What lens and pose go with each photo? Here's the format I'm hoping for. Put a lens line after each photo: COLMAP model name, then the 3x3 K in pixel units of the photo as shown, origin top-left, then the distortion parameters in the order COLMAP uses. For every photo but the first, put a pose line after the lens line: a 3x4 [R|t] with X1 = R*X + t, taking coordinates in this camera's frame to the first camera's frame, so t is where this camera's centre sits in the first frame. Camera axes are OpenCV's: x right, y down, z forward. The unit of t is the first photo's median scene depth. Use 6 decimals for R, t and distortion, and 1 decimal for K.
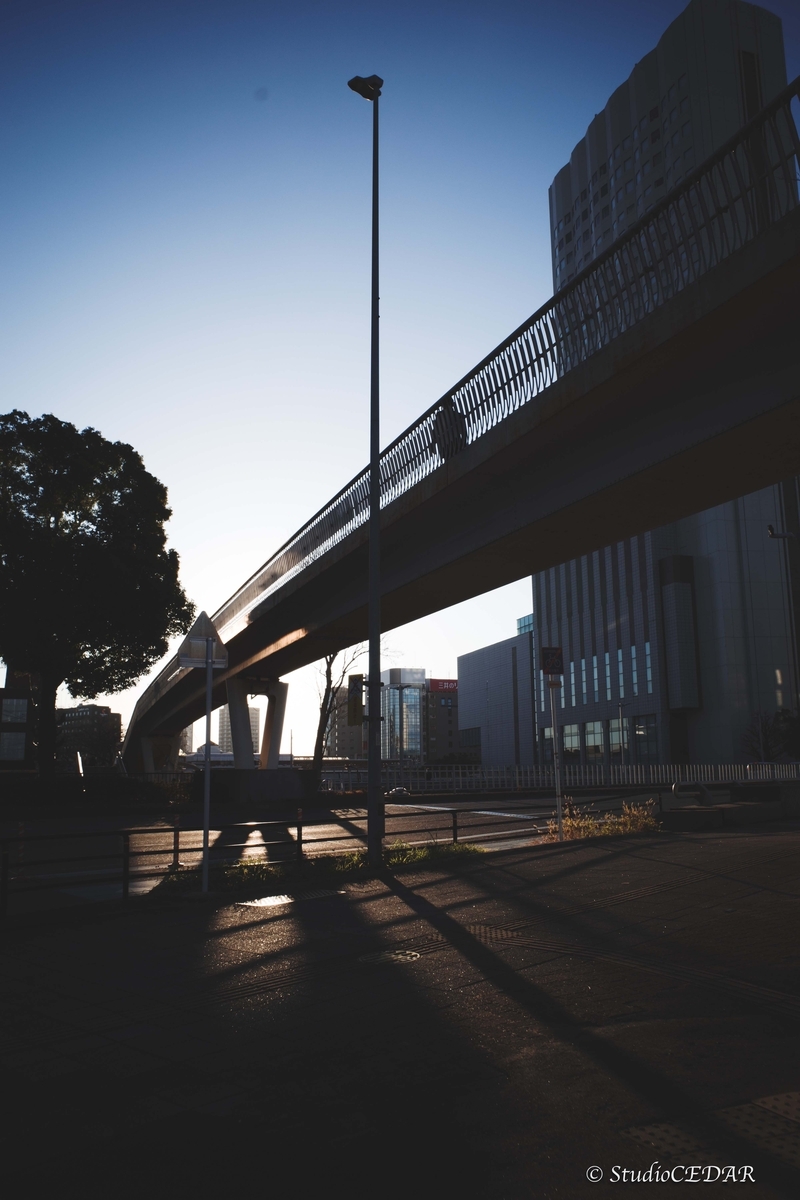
lens RADIAL K [[974.7, 0, 400.0], [0, 974.7, 600.0], [0, 0, 1]] dist [-0.015356, -0.003673]
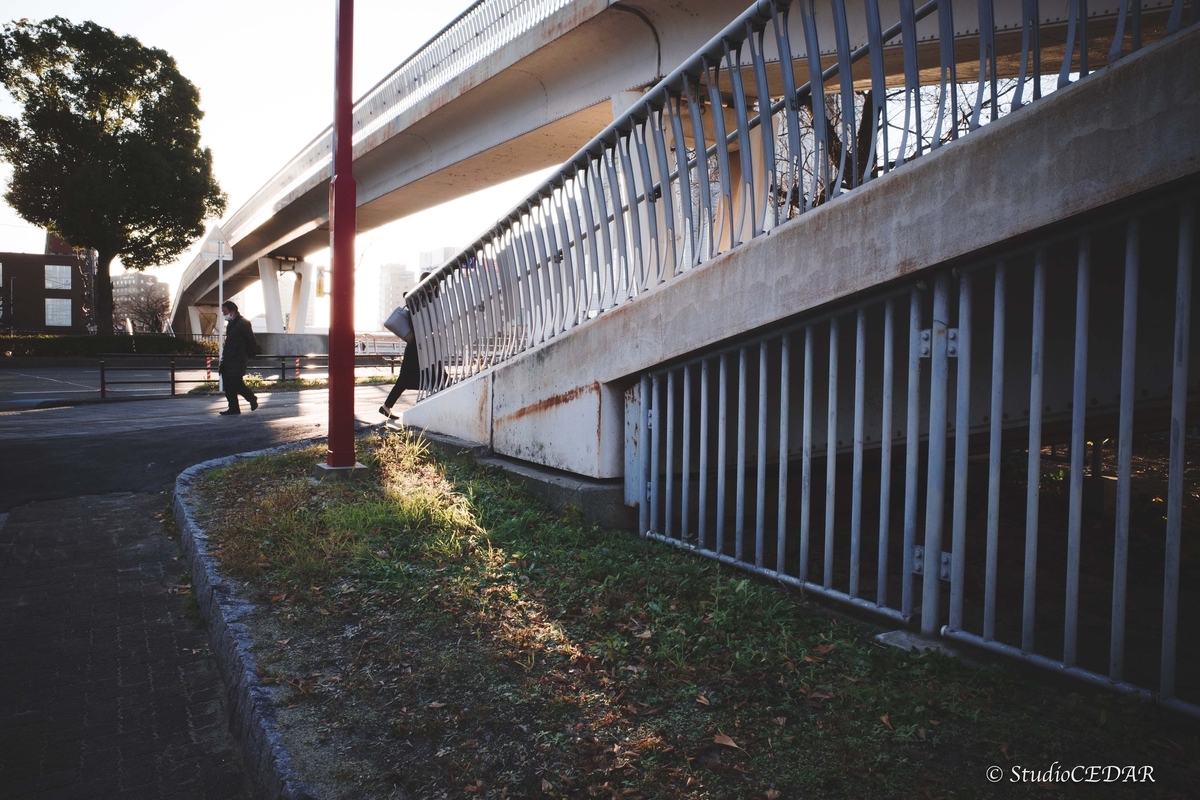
lens RADIAL K [[974.7, 0, 600.0], [0, 974.7, 400.0], [0, 0, 1]] dist [-0.015356, -0.003673]
pose [[0.990080, 0.014512, 0.139750, 0.077441], [-0.045272, 0.974553, 0.219536, -0.031539], [-0.133008, -0.223685, 0.965543, -0.265624]]
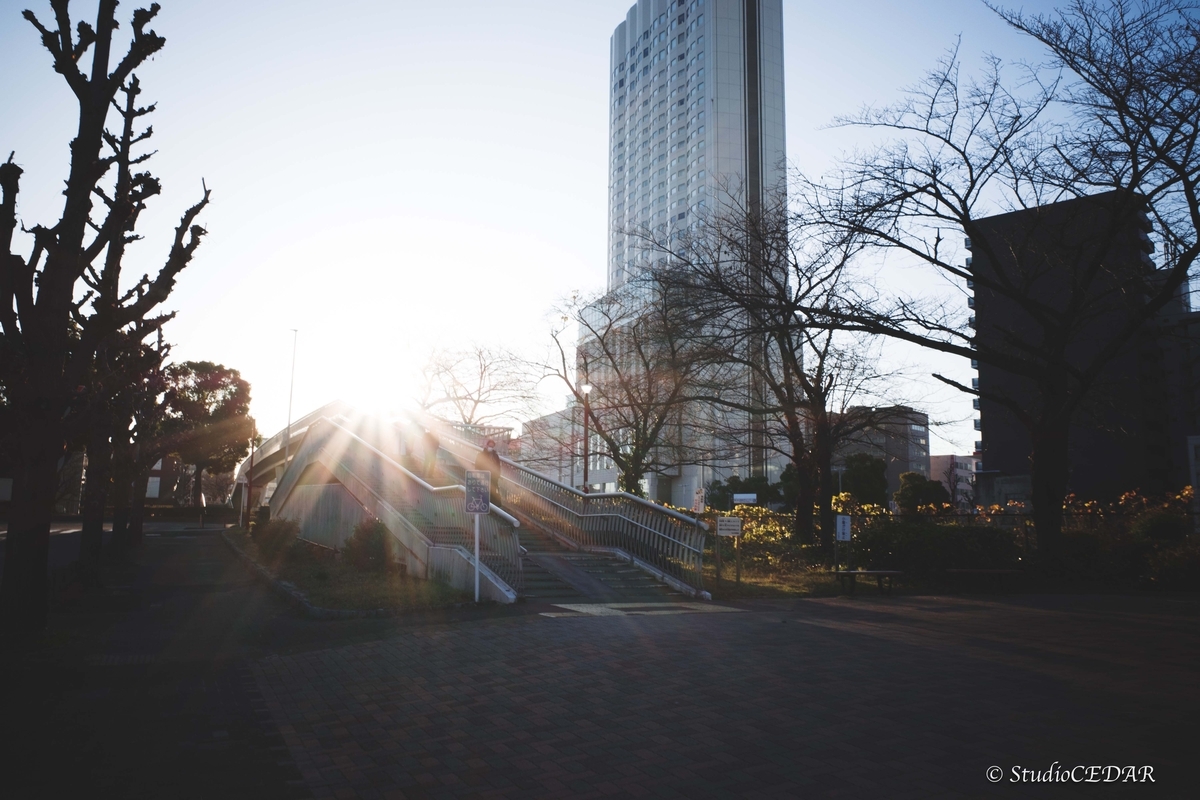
lens RADIAL K [[974.5, 0, 600.0], [0, 974.5, 400.0], [0, 0, 1]] dist [-0.125849, -0.000858]
pose [[0.996690, 0.028889, 0.075992, 0.446088], [-0.032597, 0.998315, 0.048010, -0.227896], [-0.074477, -0.050329, 0.995952, -1.431831]]
